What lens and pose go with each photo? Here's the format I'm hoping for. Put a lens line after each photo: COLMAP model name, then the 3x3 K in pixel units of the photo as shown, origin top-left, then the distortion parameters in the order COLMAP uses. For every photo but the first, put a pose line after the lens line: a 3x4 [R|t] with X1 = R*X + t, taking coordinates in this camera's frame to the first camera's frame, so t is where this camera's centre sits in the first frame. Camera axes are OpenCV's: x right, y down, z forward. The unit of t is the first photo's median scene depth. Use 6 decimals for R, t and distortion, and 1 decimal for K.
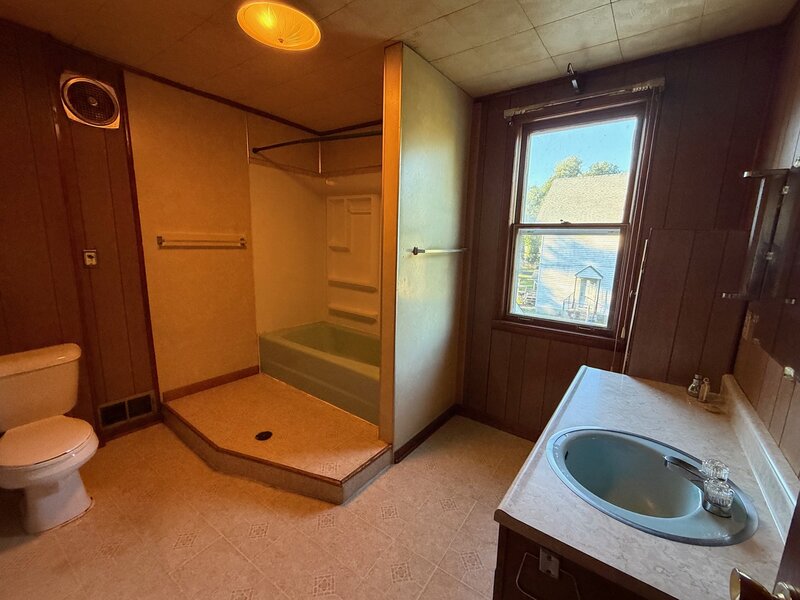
lens RADIAL K [[332.3, 0, 400.0], [0, 332.3, 300.0], [0, 0, 1]] dist [0.000078, 0.000001]
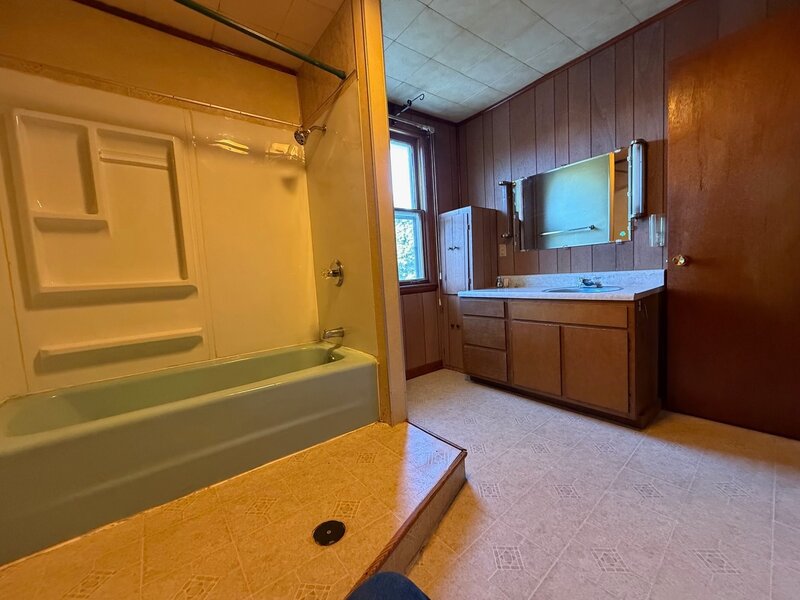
lens RADIAL K [[320.1, 0, 399.1], [0, 320.1, 298.5], [0, 0, 1]] dist [-0.000616, 0.000027]
pose [[0.271408, -0.120147, 0.954936, -0.799100], [0.242246, 0.968764, 0.053037, 0.067052], [-0.931480, 0.216934, 0.292035, 0.684859]]
